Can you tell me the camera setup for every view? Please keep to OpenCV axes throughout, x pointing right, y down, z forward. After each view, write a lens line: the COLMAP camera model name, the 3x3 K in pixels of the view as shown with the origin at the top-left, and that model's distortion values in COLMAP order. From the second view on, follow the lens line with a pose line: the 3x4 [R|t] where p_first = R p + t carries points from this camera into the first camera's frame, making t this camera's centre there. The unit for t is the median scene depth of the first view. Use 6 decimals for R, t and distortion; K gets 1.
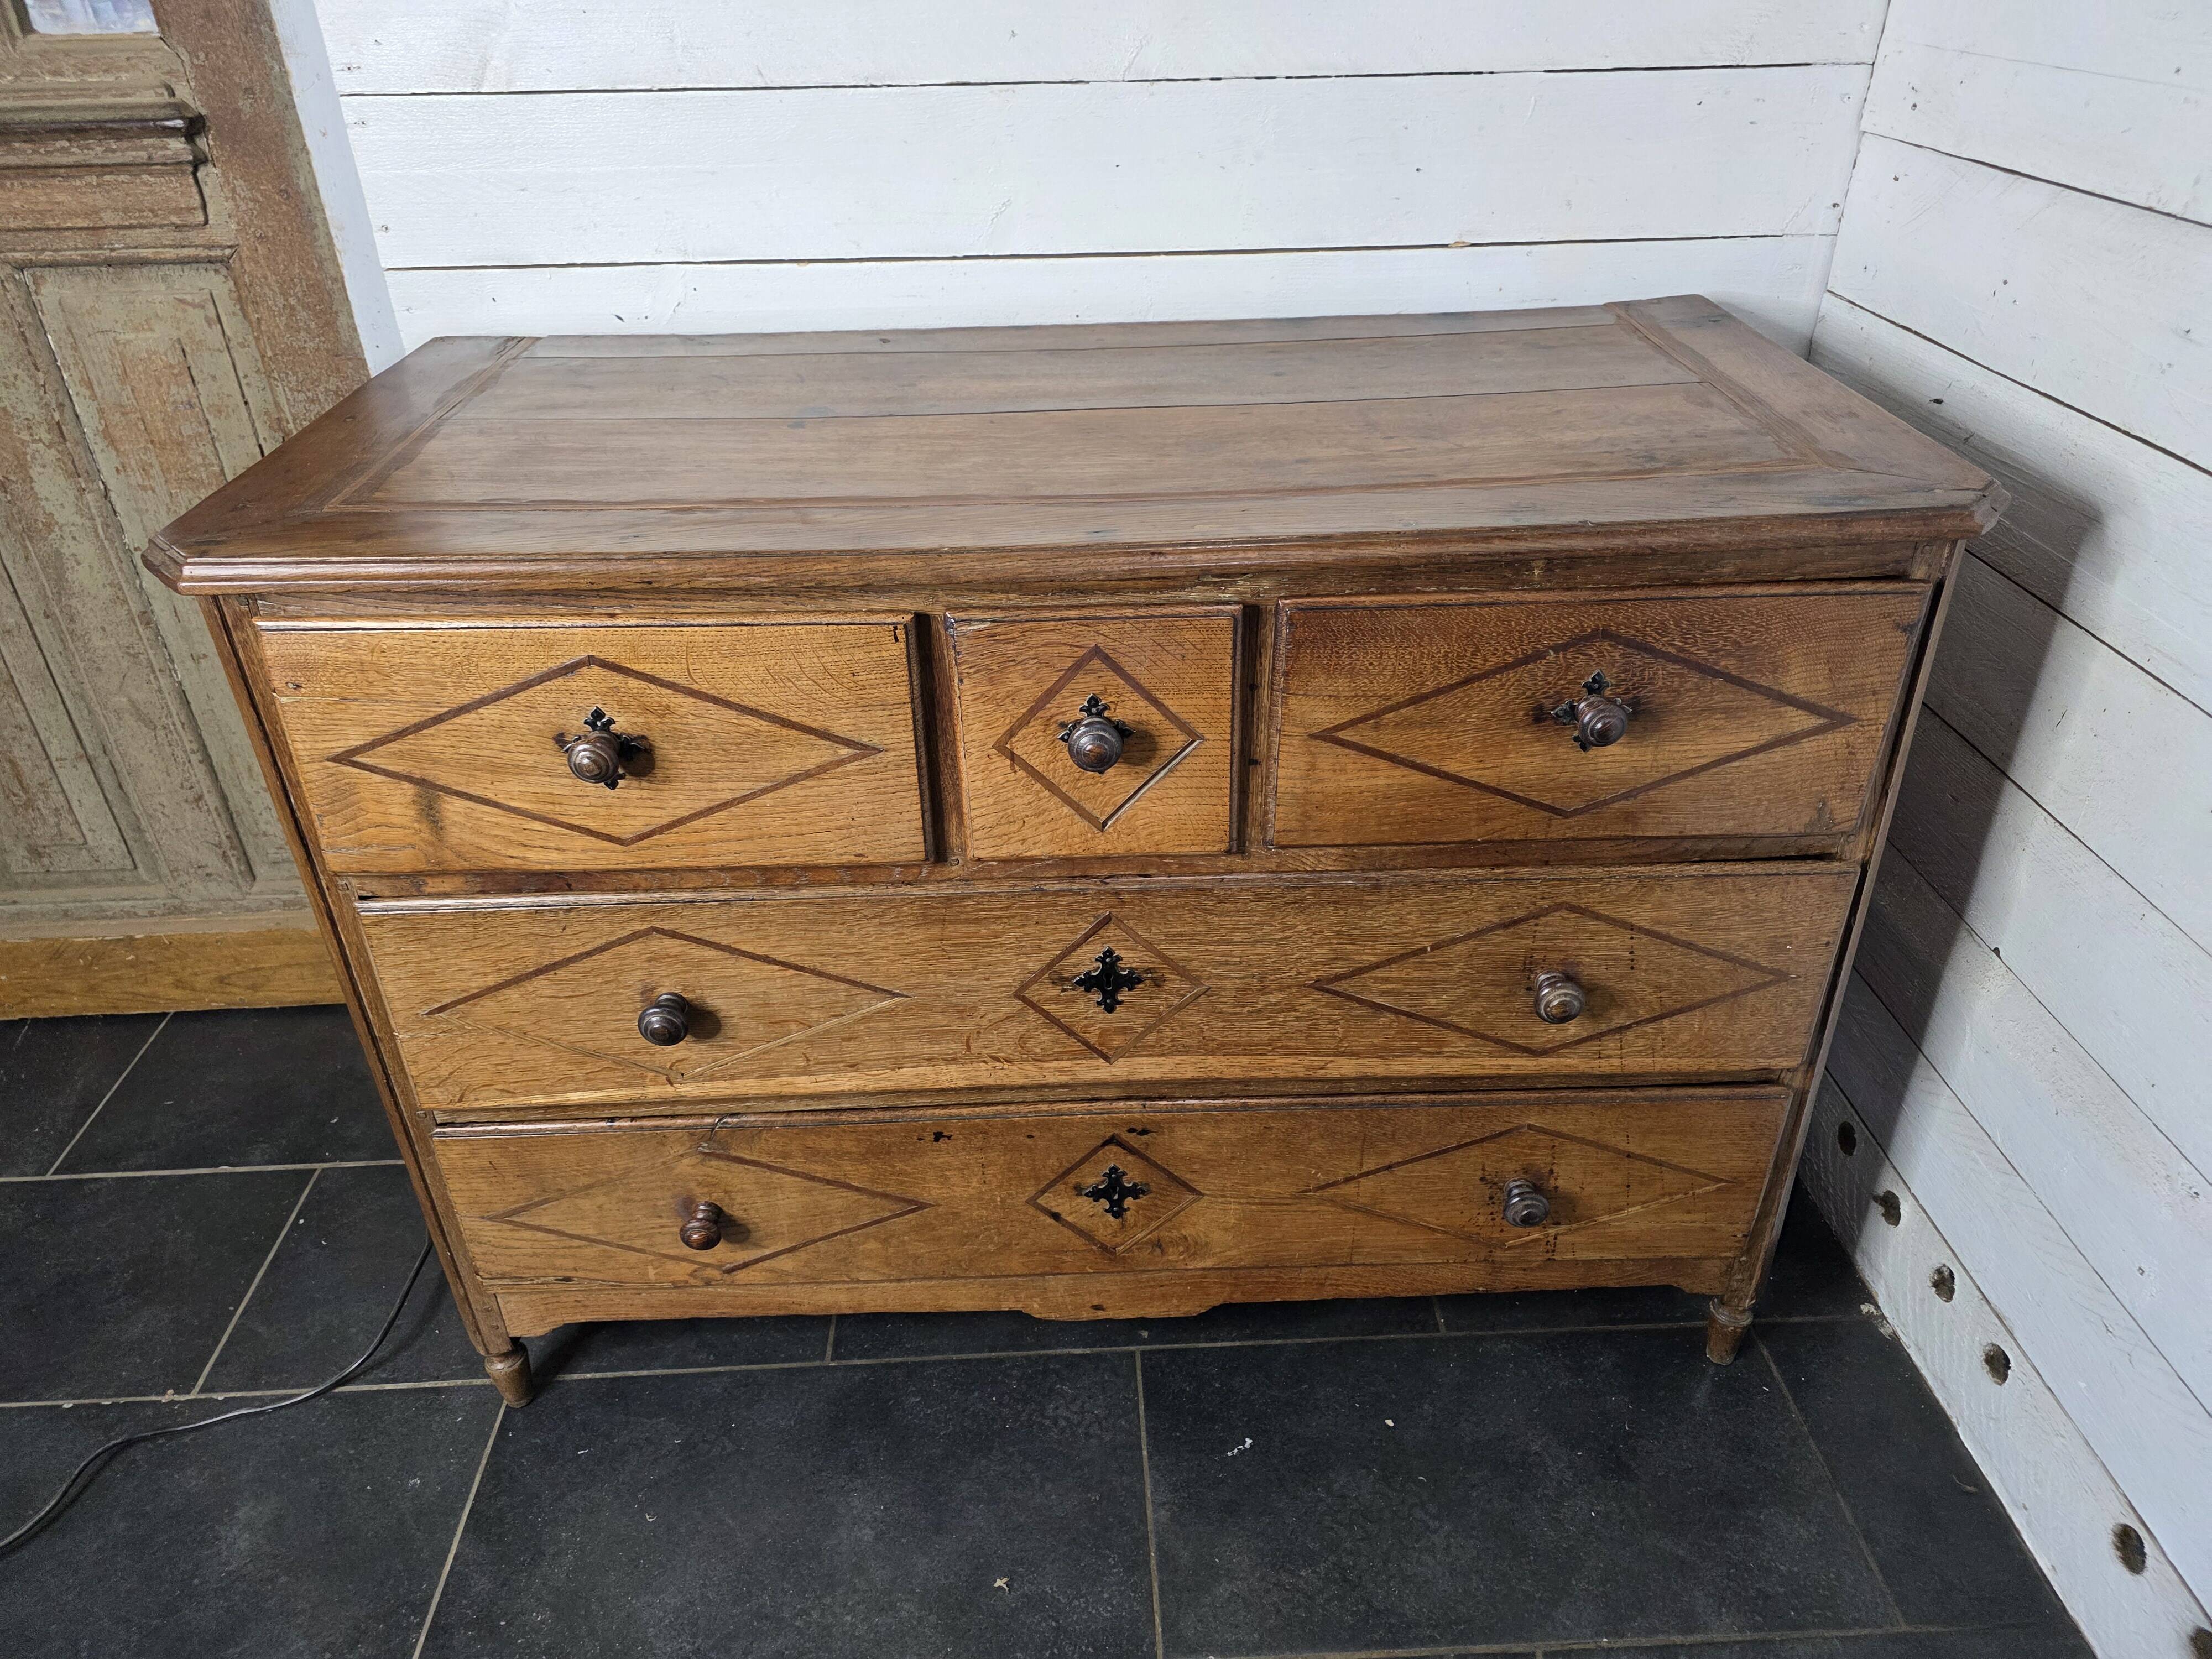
lens RADIAL K [[1518.3, 0, 1093.2], [0, 1518.3, 810.7], [0, 0, 1]] dist [0.043306, -0.039874]
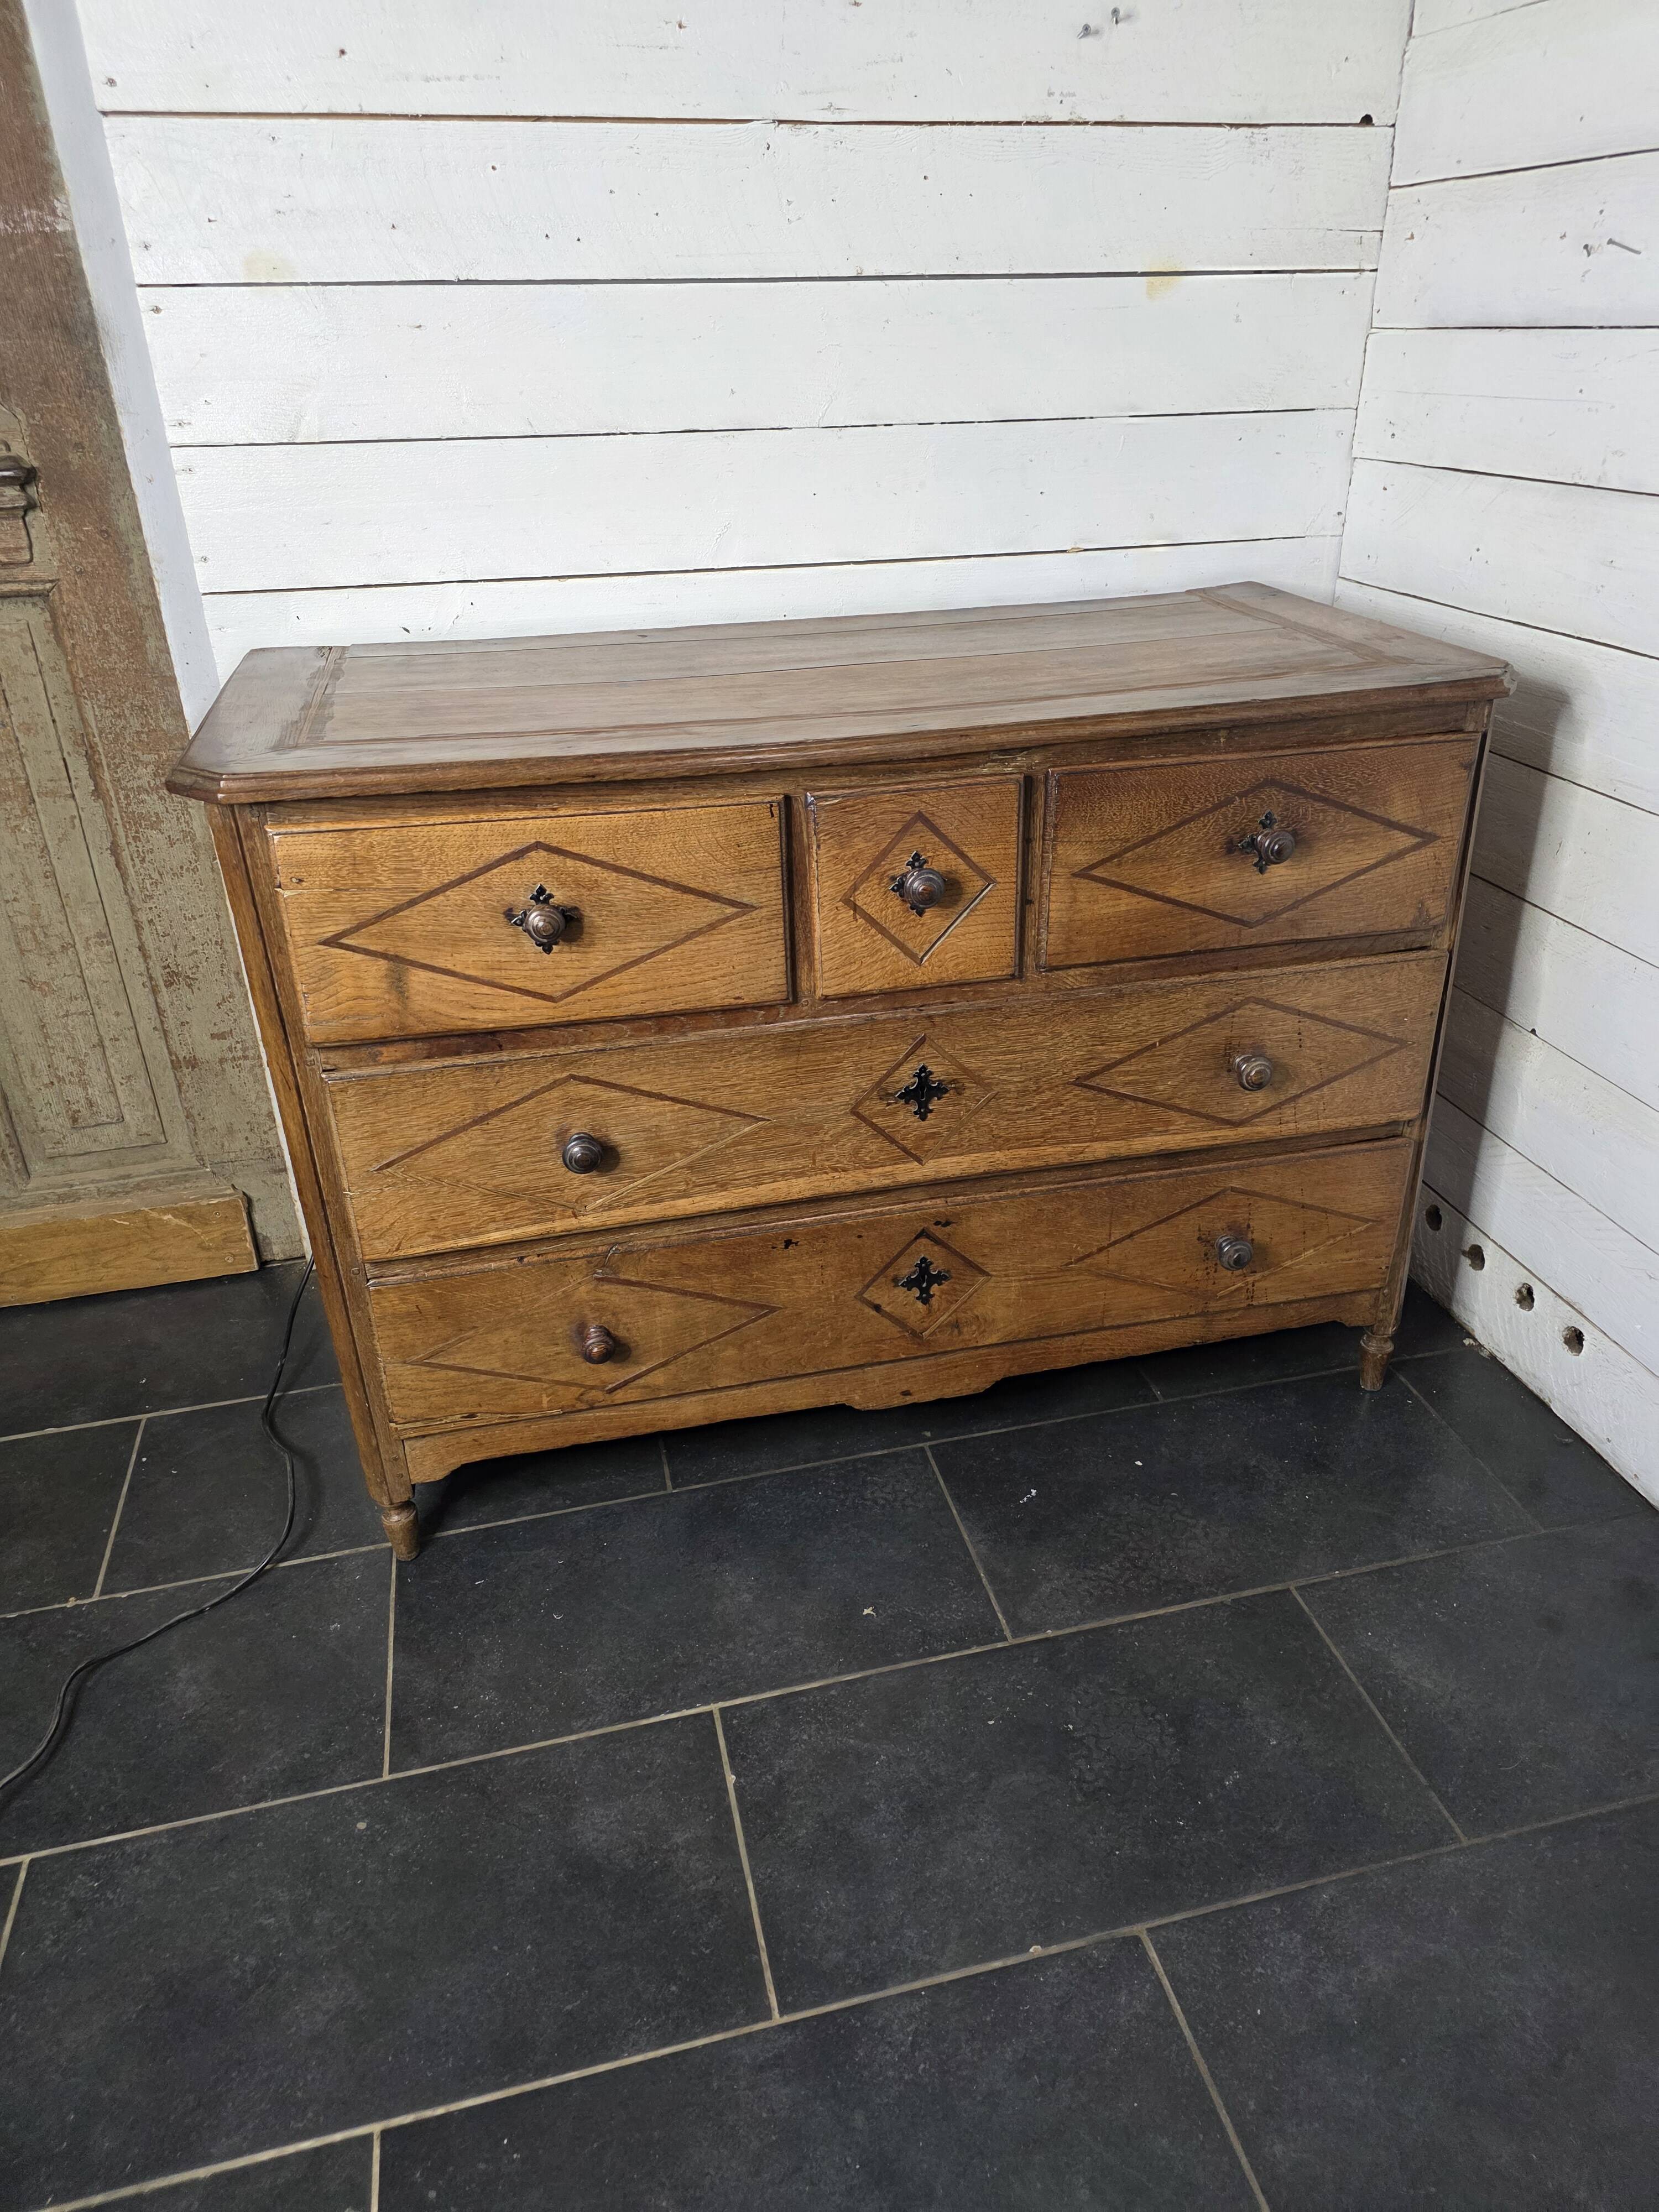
lens RADIAL K [[1518.3, 0, 838.3], [0, 1518.3, 1093.7], [0, 0, 1]] dist [0.043306, -0.039874]
pose [[0.979855, -0.091137, 0.177702, -0.271379], [0.104739, 0.992123, -0.068714, 0.183368], [-0.170040, 0.085942, 0.981682, -0.229796]]
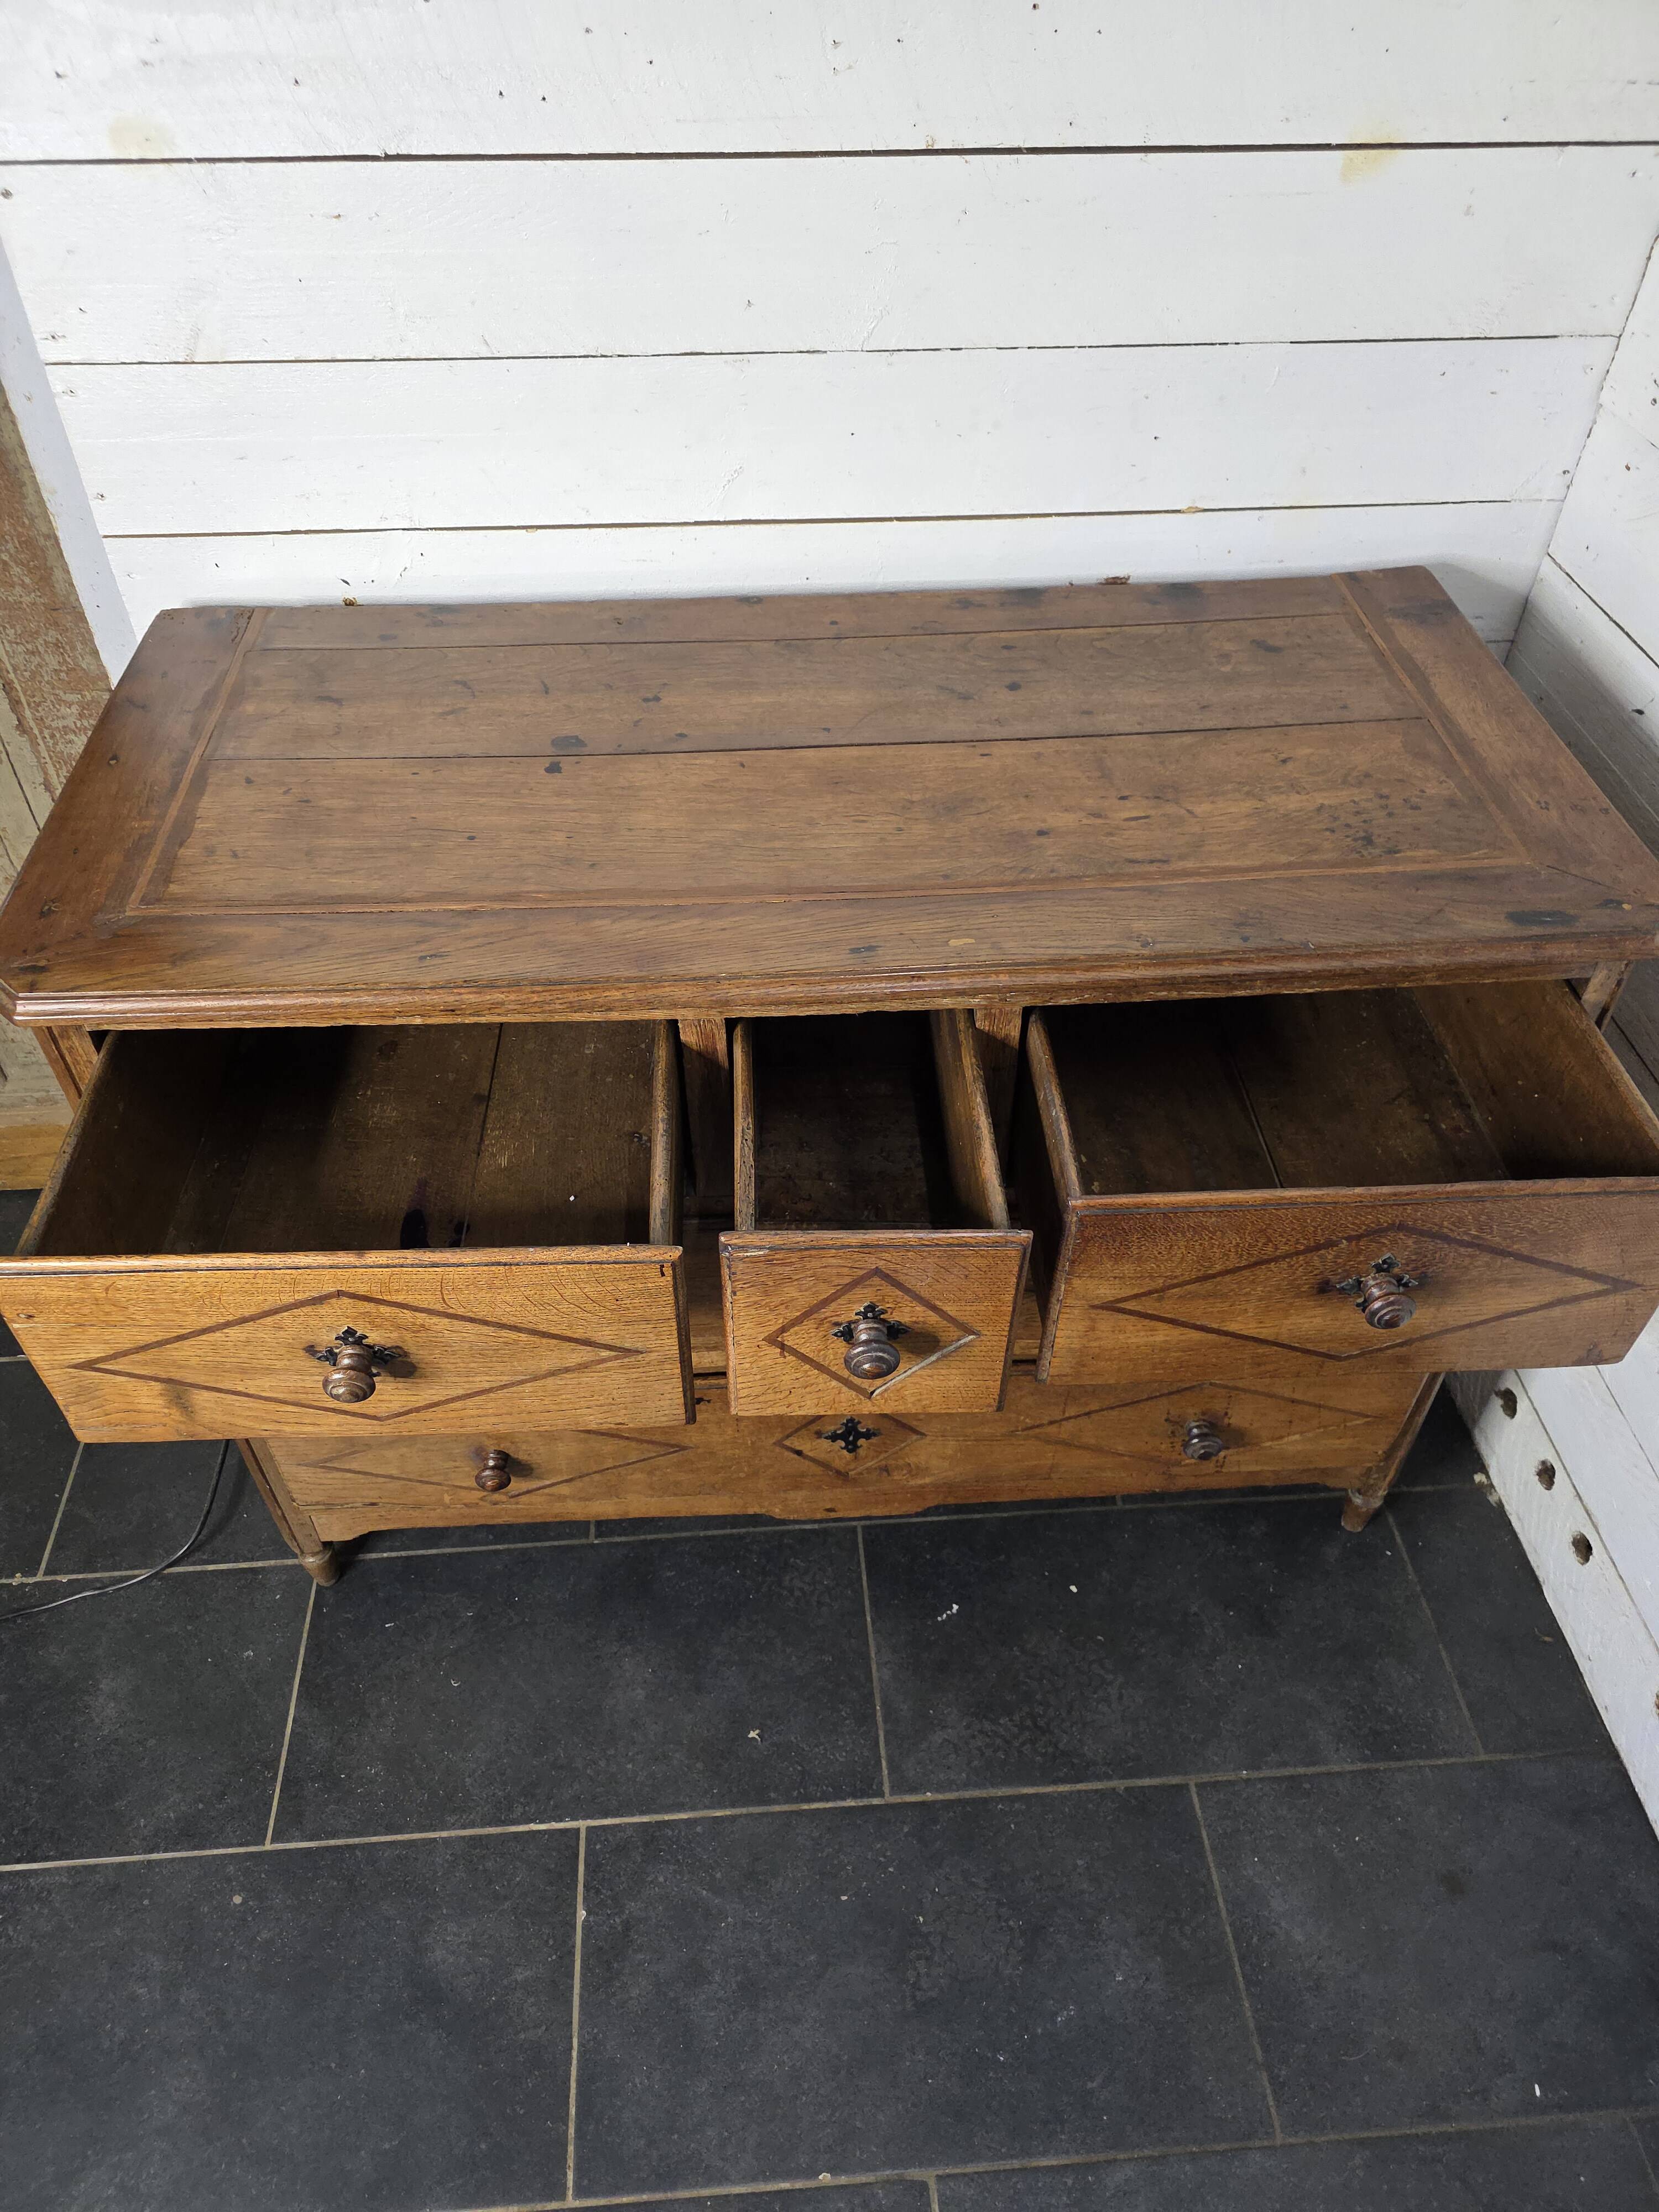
lens RADIAL K [[1518.3, 0, 798.3], [0, 1518.3, 1127.5], [0, 0, 1]] dist [0.043306, -0.039874]
pose [[0.999342, -0.008646, 0.035215, -0.066213], [0.000083, 0.971696, 0.236234, -0.258241], [-0.036261, -0.236076, 0.971058, -0.065515]]
